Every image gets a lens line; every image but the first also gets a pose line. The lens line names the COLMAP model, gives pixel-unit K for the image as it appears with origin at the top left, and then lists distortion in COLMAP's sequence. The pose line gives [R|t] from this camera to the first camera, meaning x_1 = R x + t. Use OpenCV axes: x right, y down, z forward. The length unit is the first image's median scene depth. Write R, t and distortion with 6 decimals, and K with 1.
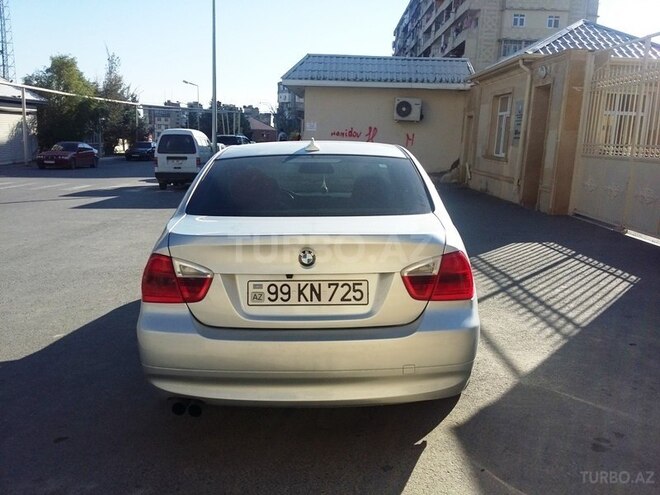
lens RADIAL K [[594.0, 0, 330.0], [0, 594.0, 247.7], [0, 0, 1]] dist [-0.002206, 0.000308]
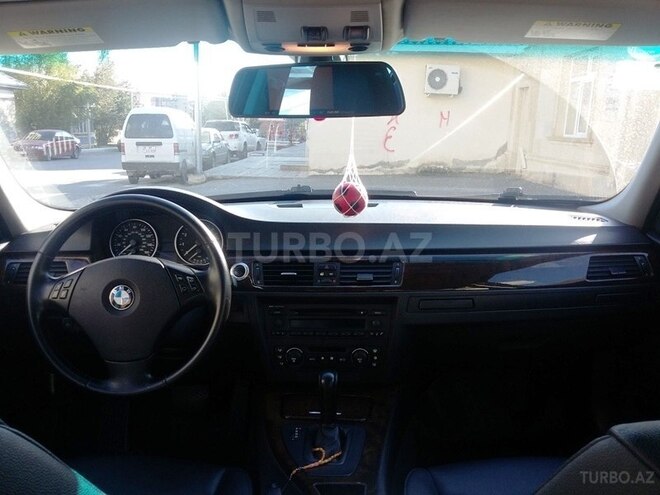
lens RADIAL K [[594.0, 0, 329.5], [0, 594.0, 247.7], [0, 0, 1]] dist [-0.002206, 0.000308]
pose [[0.999889, -0.003877, -0.014372, -0.007408], [0.004079, 0.999894, 0.014012, -0.022571], [0.014316, -0.014069, 0.999799, 0.207222]]
